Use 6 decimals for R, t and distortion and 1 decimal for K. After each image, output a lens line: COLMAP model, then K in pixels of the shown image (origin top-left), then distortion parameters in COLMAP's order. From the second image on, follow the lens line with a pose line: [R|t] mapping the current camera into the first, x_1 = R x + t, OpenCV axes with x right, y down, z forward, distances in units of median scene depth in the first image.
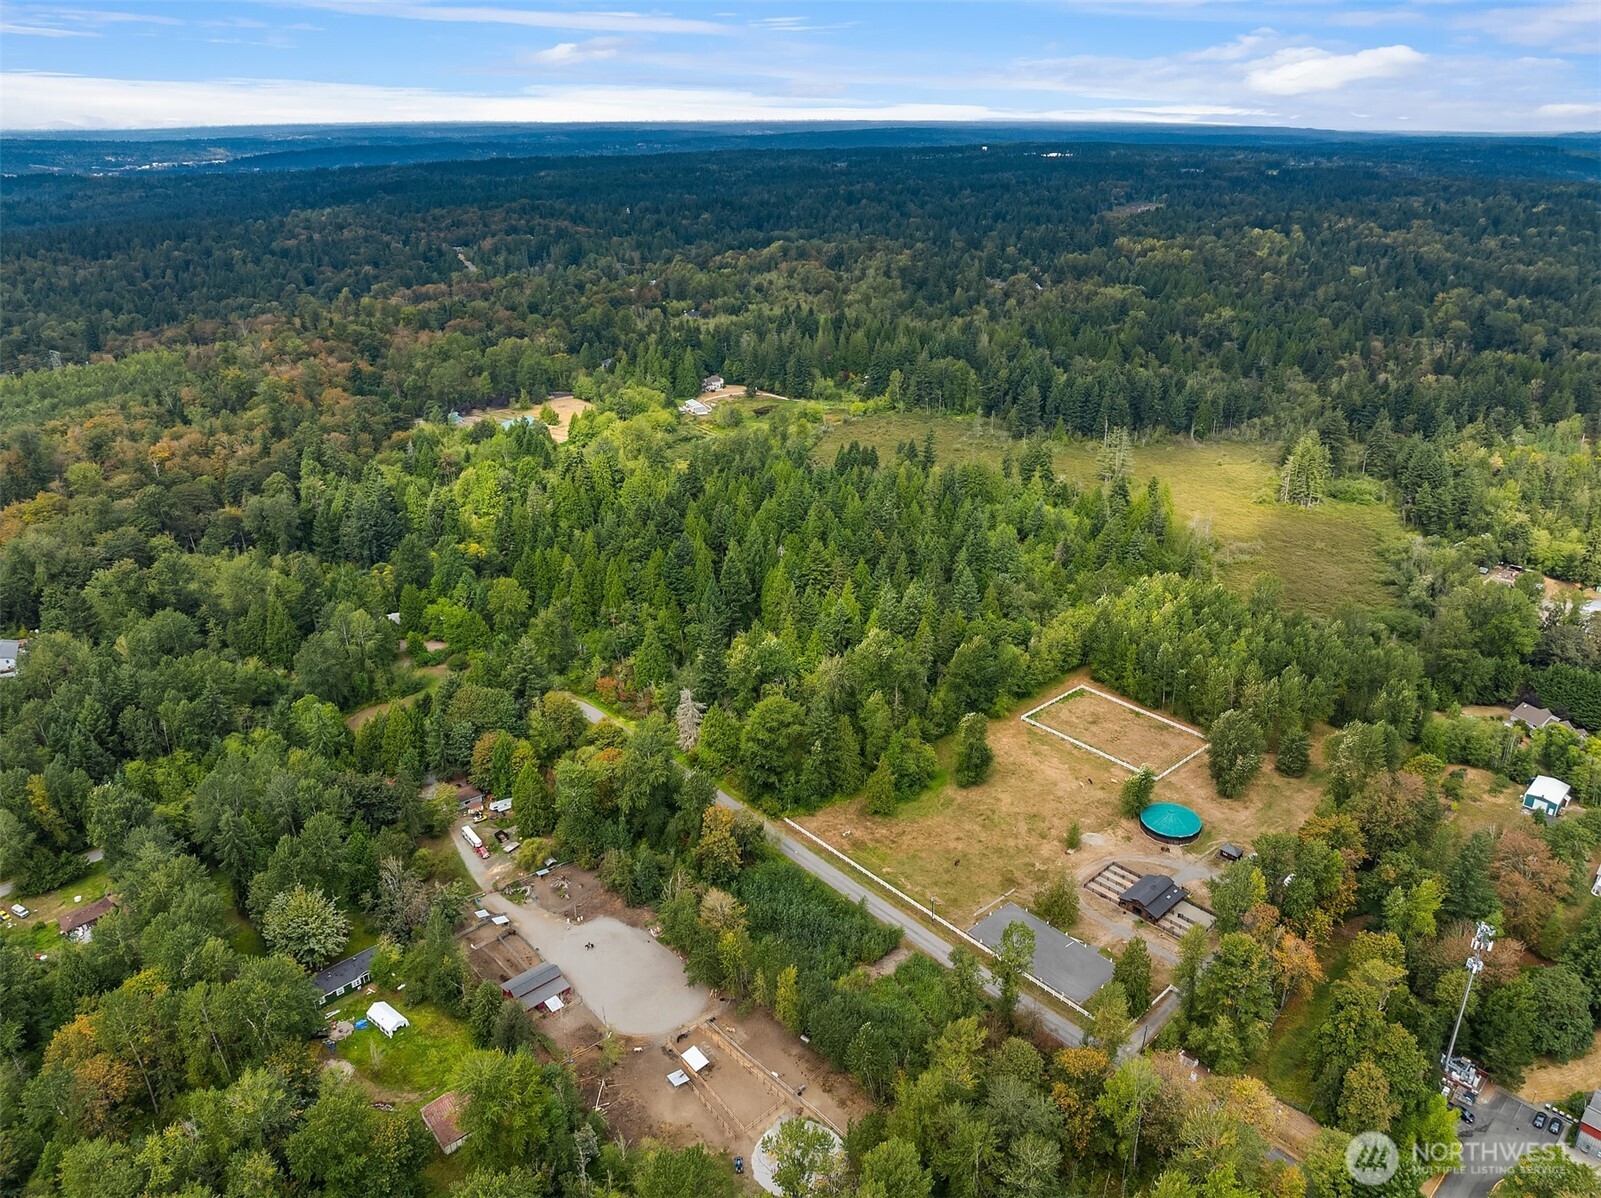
lens RADIAL K [[1139.9, 0, 812.5], [0, 1139.9, 595.5], [0, 0, 1]] dist [-0.057077, 0.036678]
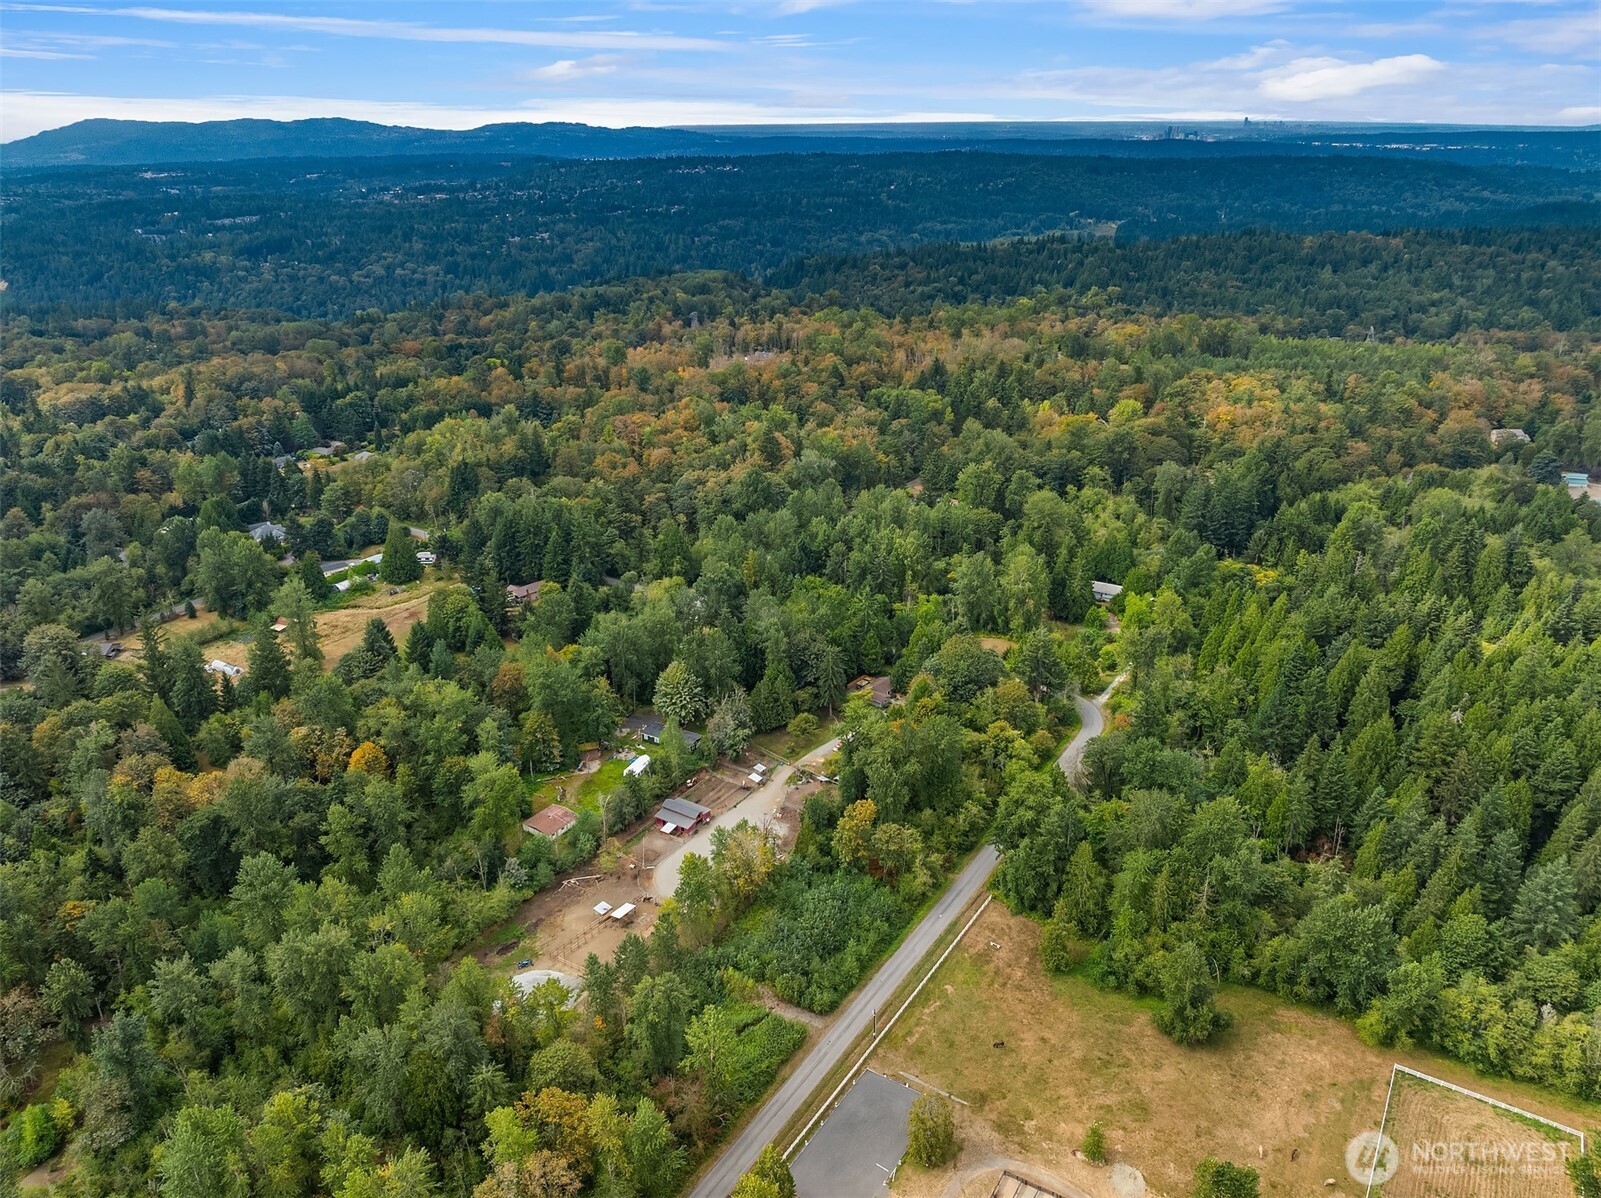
lens RADIAL K [[1139.9, 0, 812.5], [0, 1139.9, 595.5], [0, 0, 1]] dist [-0.057077, 0.036678]
pose [[0.267275, 0.379396, -0.885789, 0.706433], [-0.385244, 0.884644, 0.262663, -0.216350], [0.883261, 0.271042, 0.382604, 0.504264]]
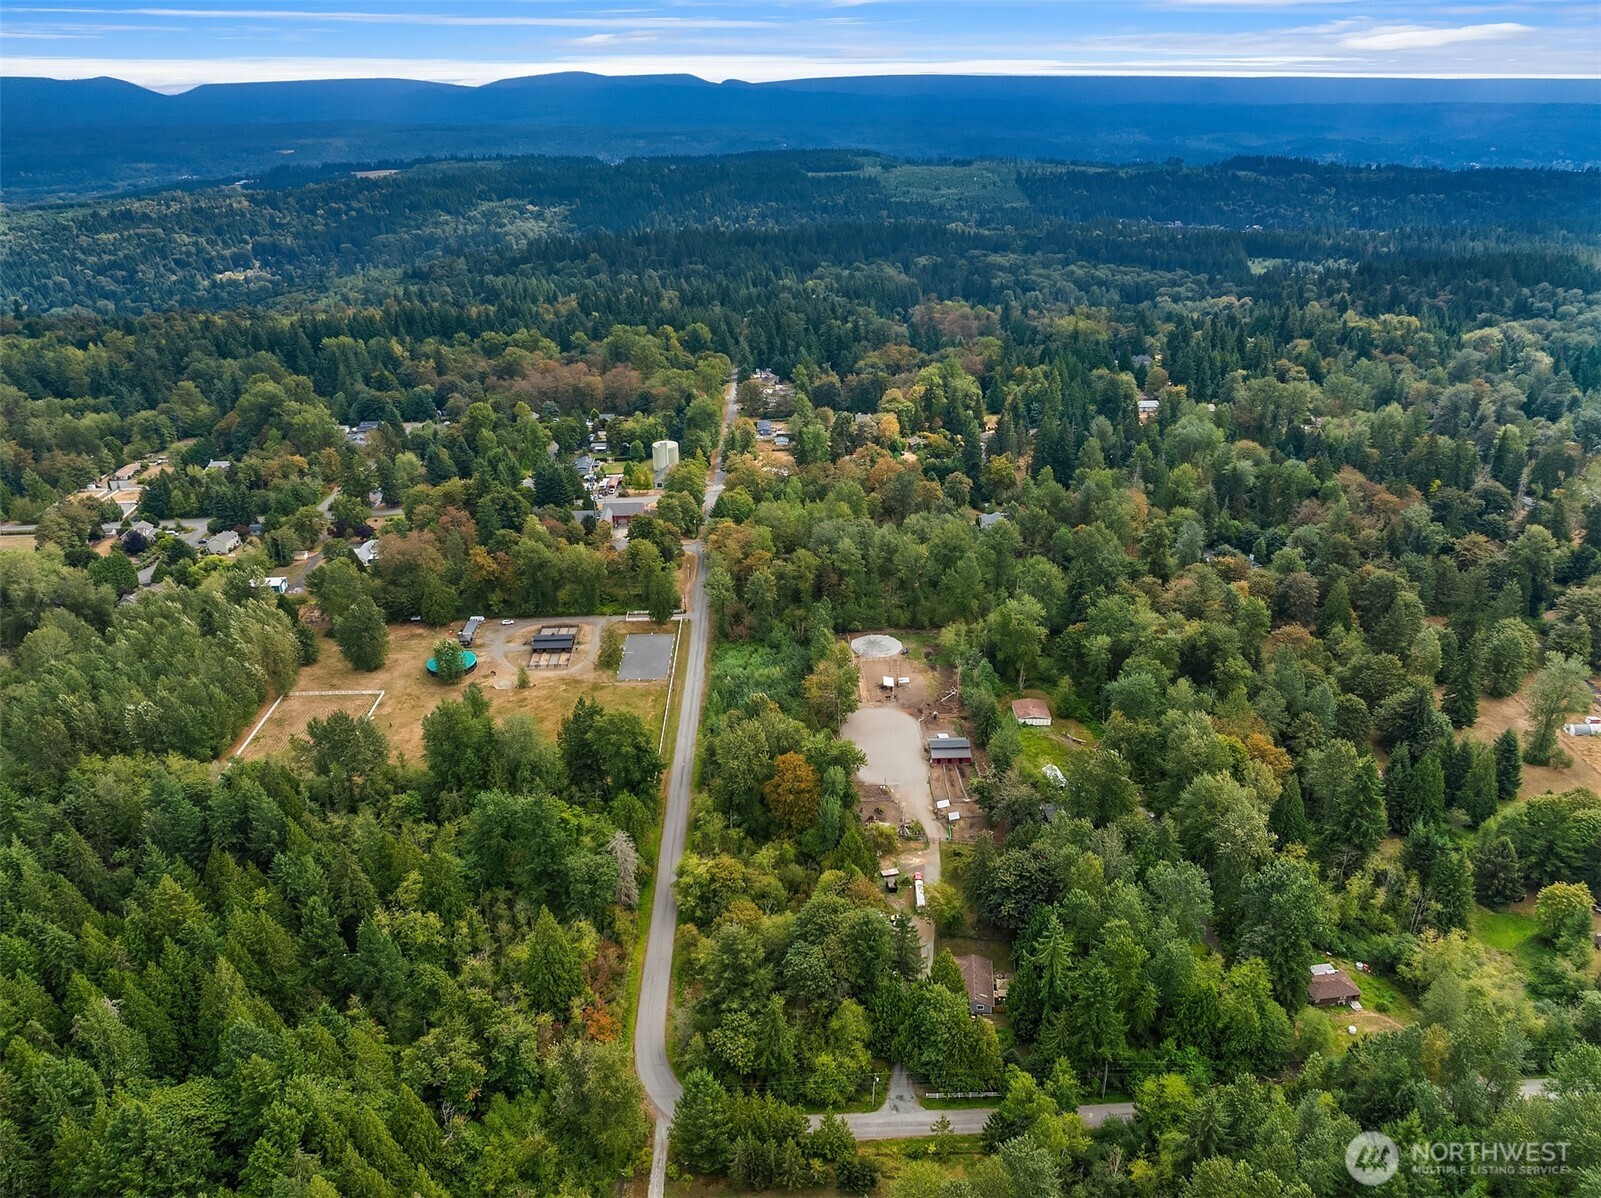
lens RADIAL K [[1126.8, 0, 804.3], [0, 1126.8, 621.3], [0, 0, 1]] dist [-0.004454, -0.000441]
pose [[-0.764920, -0.269938, 0.584834, -0.743140], [0.264020, 0.696781, 0.666926, -0.599424], [-0.587530, 0.664553, -0.461713, 1.408289]]
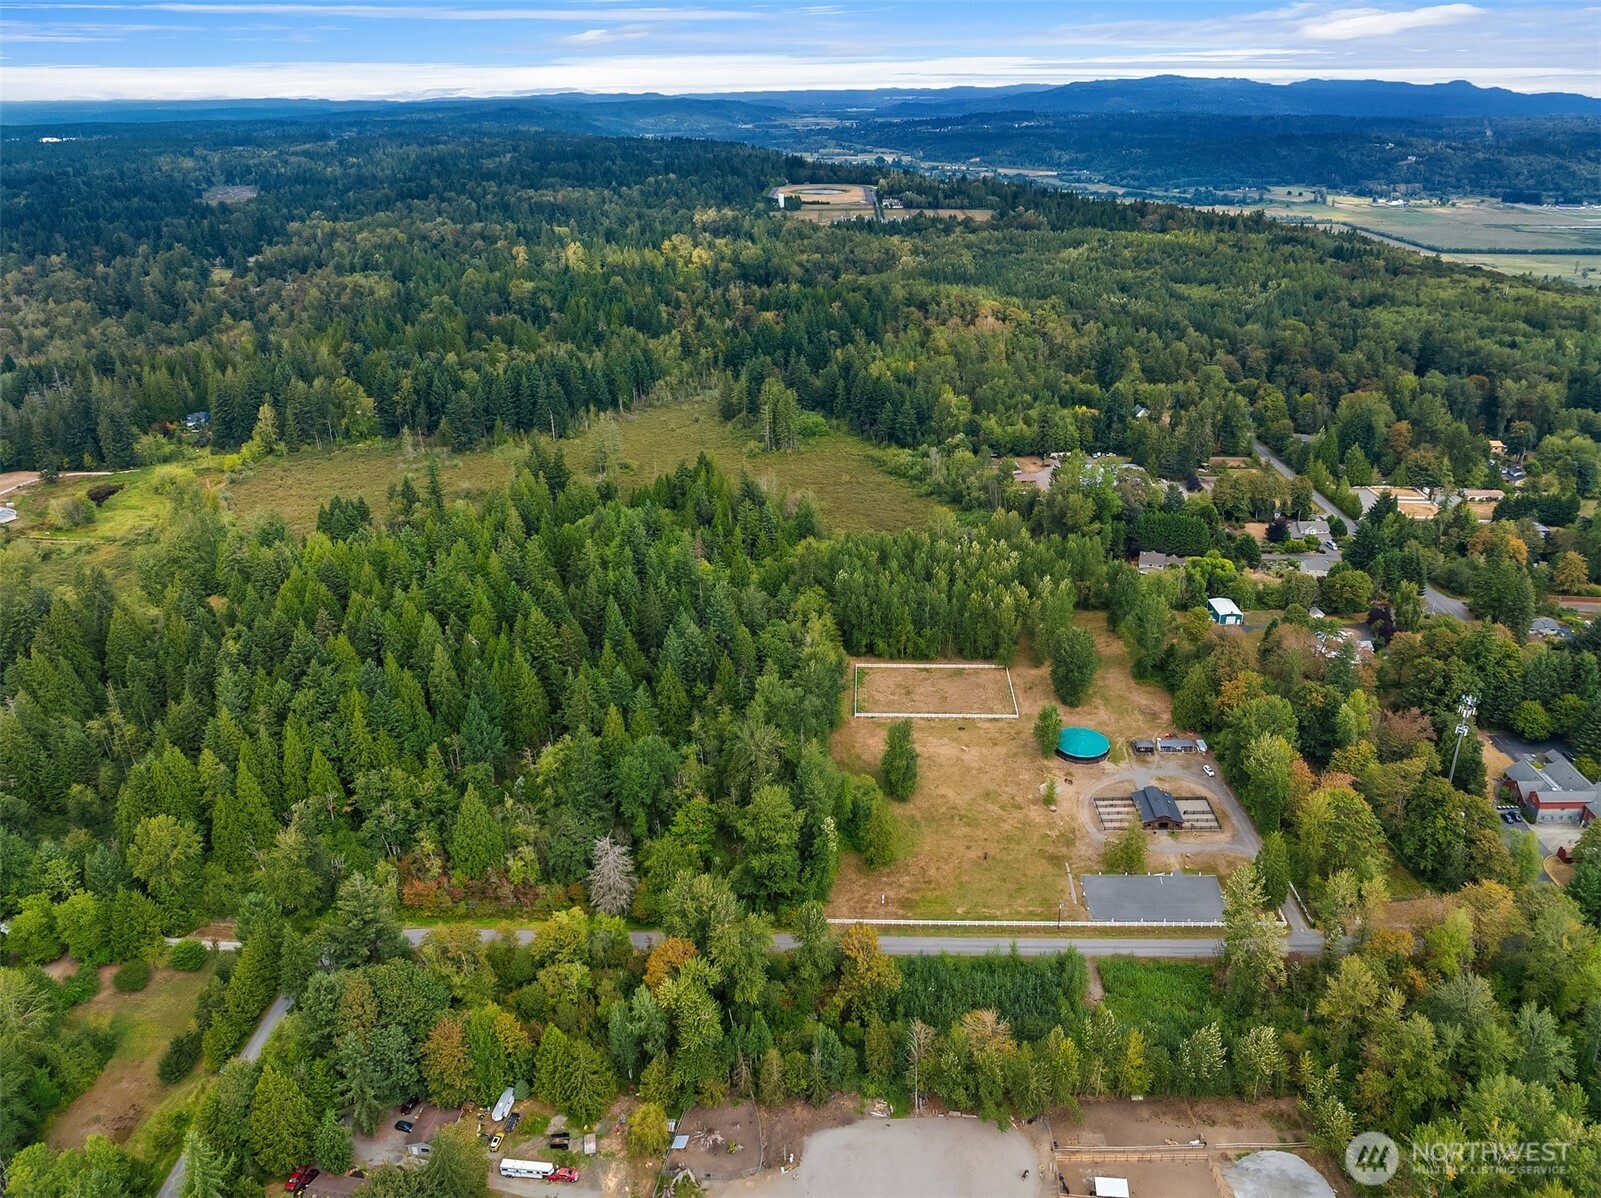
lens RADIAL K [[1139.9, 0, 812.5], [0, 1139.9, 595.5], [0, 0, 1]] dist [-0.057077, 0.036678]
pose [[0.690497, -0.302030, 0.657261, -0.551911], [0.287750, 0.948356, 0.133495, -0.157861], [-0.663637, 0.096949, 0.741746, 0.384484]]
